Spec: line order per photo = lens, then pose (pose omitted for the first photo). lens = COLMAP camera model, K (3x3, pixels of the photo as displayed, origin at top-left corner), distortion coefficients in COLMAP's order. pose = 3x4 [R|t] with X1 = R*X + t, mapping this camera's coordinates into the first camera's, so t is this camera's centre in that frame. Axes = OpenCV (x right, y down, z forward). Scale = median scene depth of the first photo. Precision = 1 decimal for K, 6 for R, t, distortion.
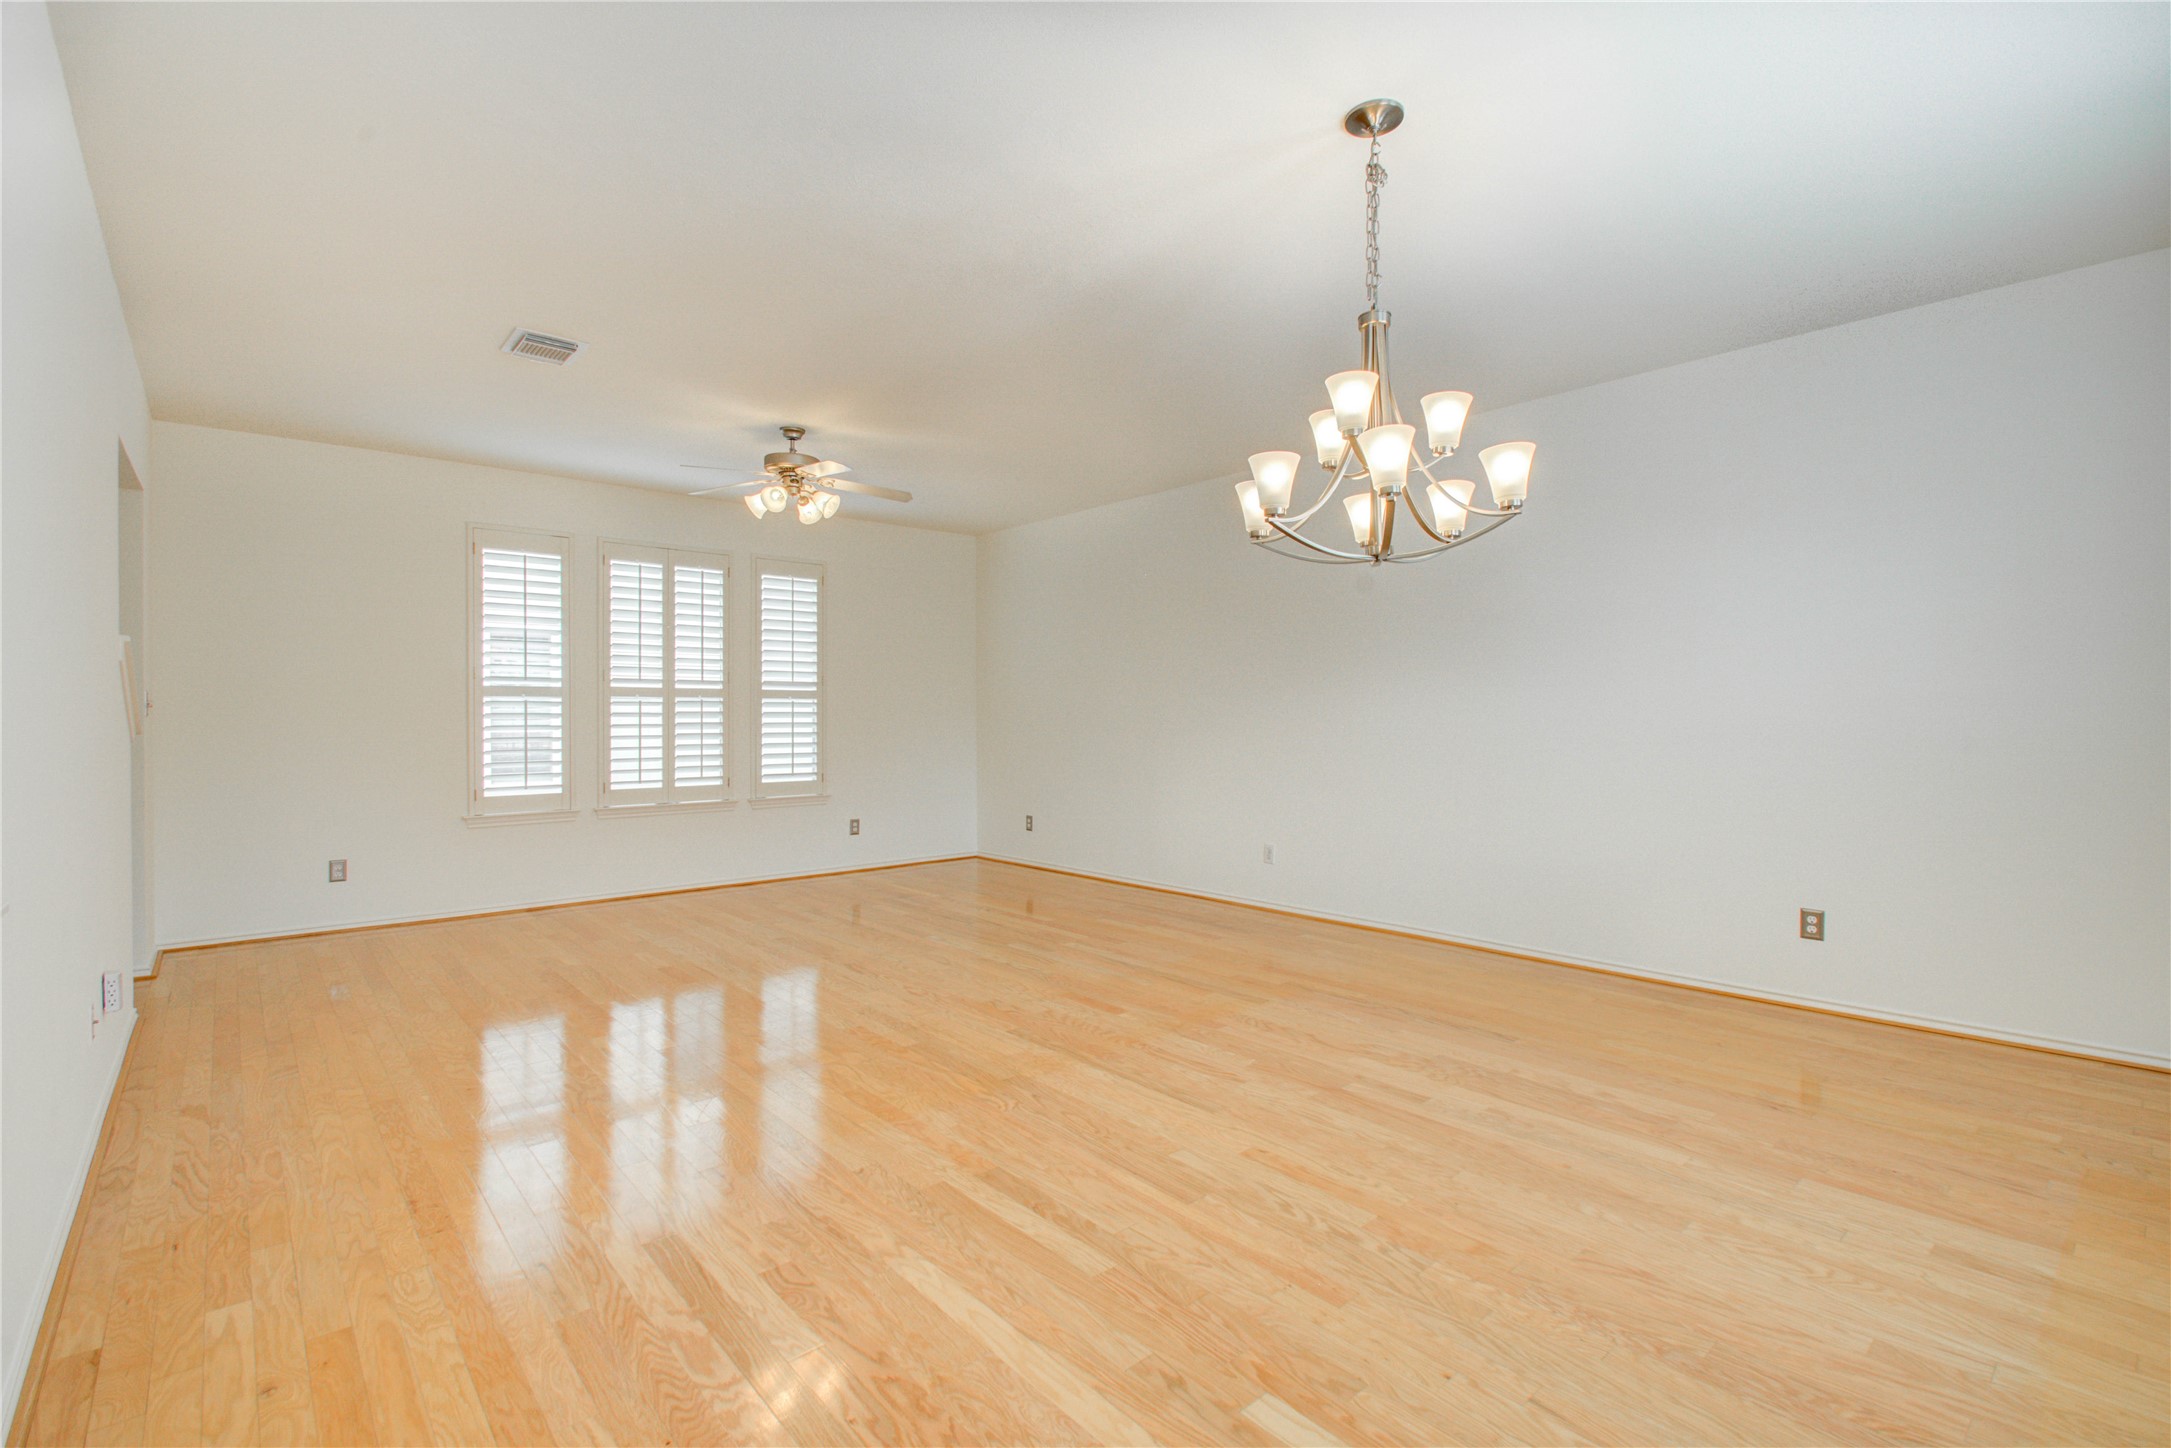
lens RADIAL K [[990.5, 0, 1109.1], [0, 990.5, 715.4], [0, 0, 1]] dist [0.000016, -0.005236]
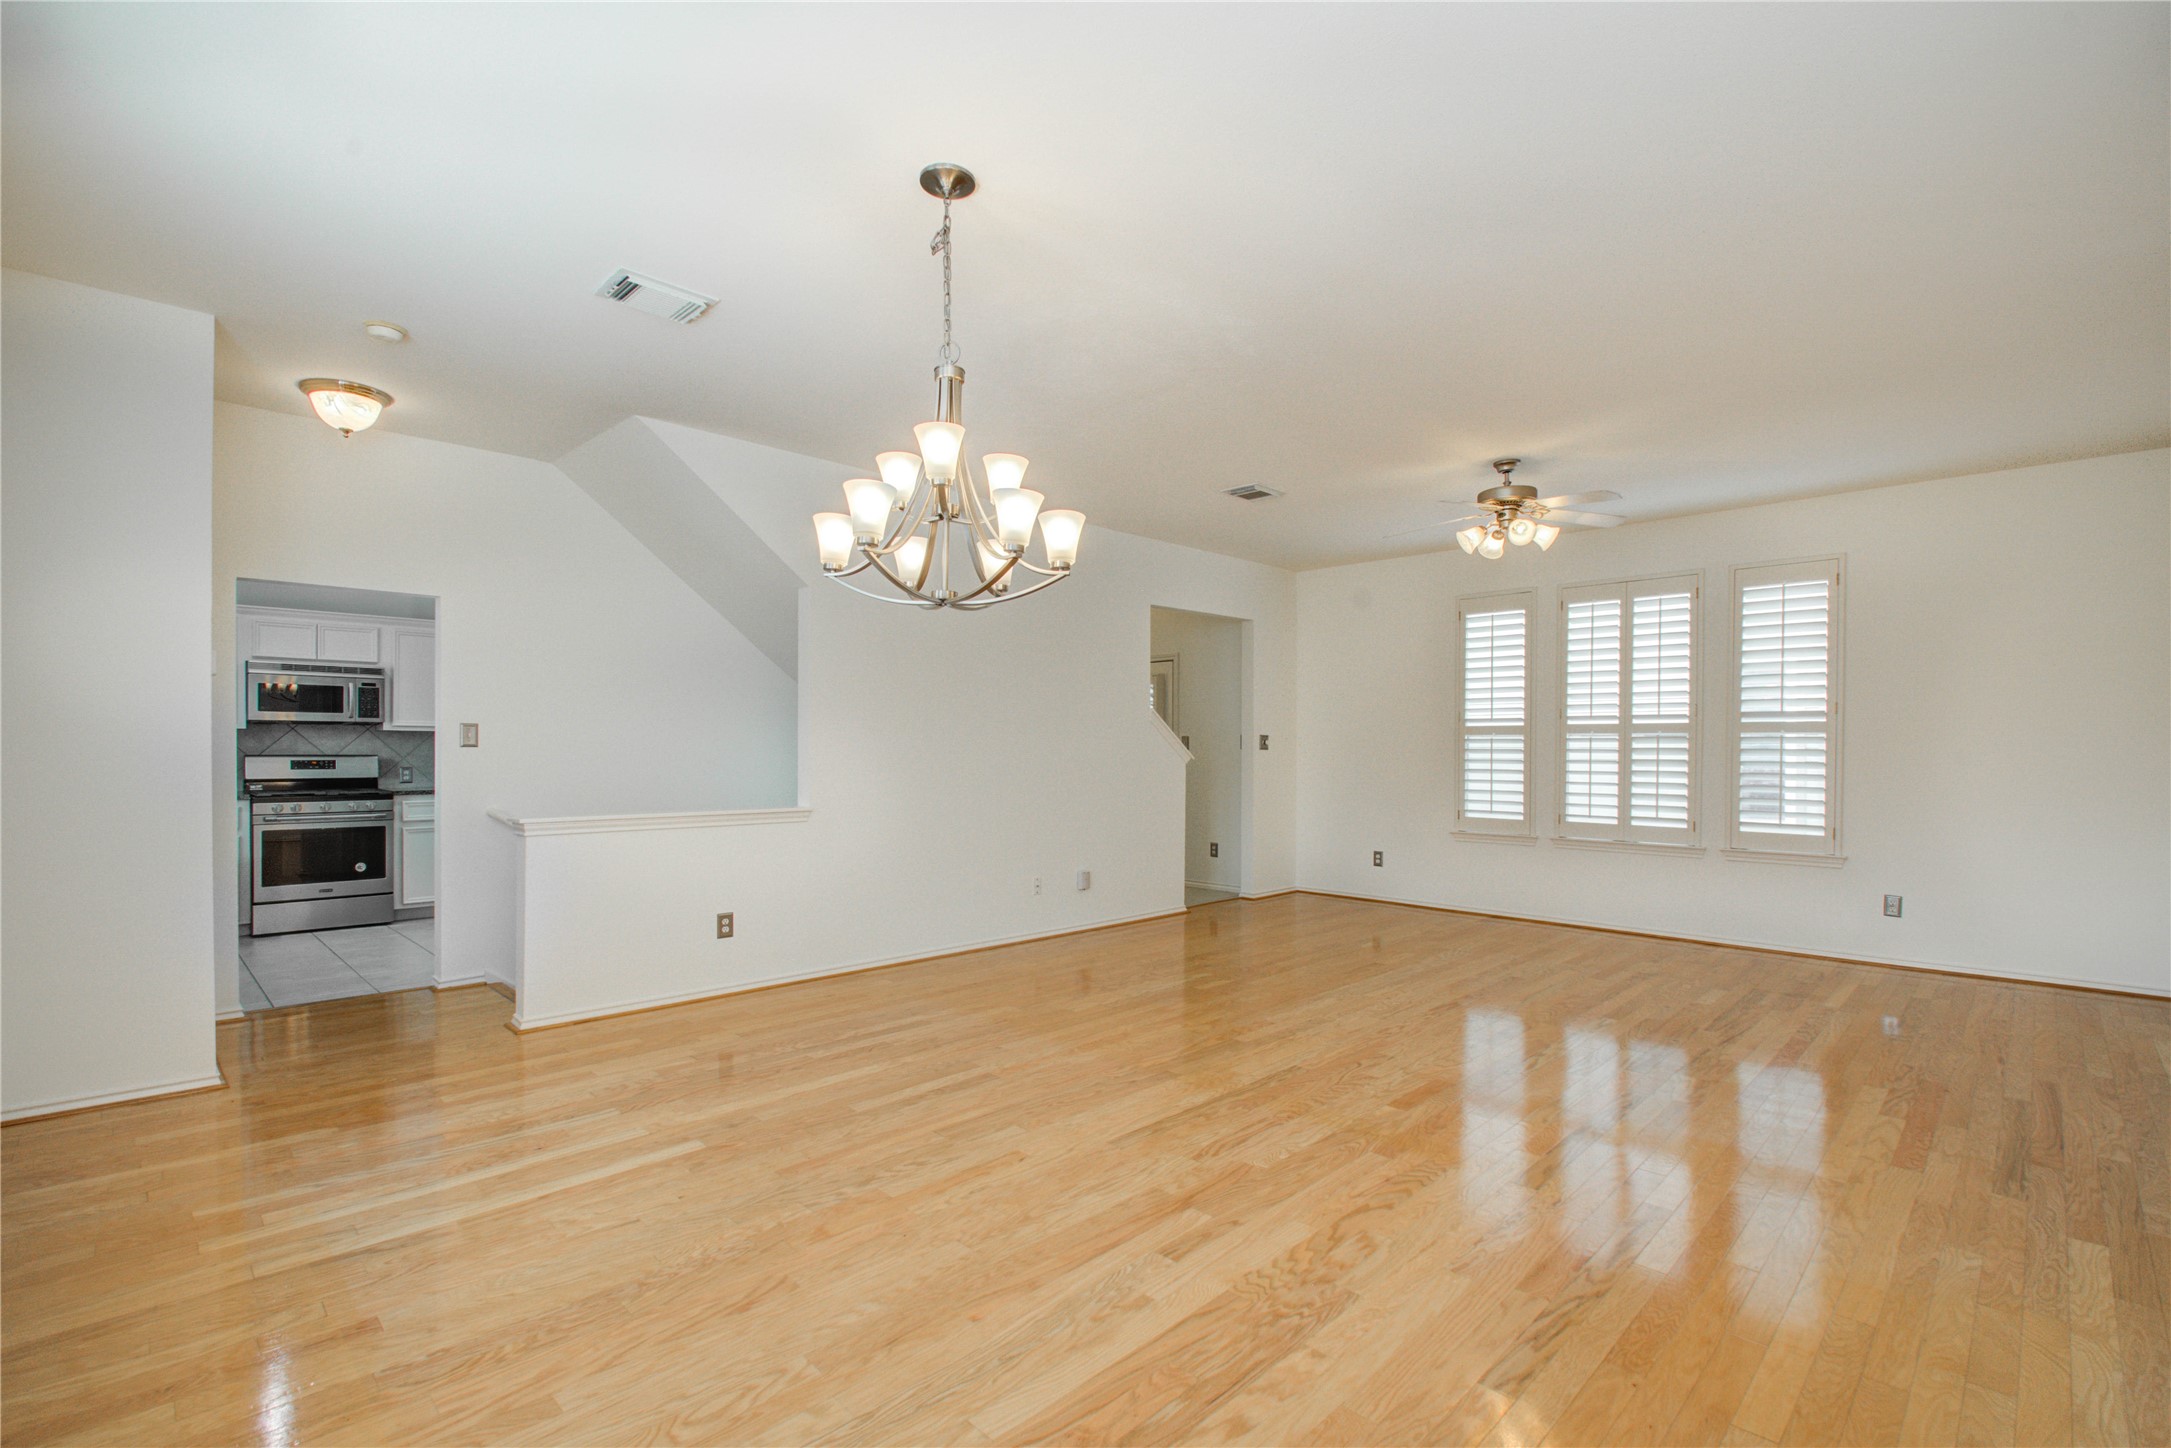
lens RADIAL K [[979.1, 0, 1083.1], [0, 979.1, 756.7], [0, 0, 1]] dist [0.007065, -0.000463]
pose [[0.044858, 0.013207, -0.998906, 0.649704], [-0.006068, 0.999898, 0.012947, -0.005906], [0.998975, 0.005480, 0.044934, 0.543176]]
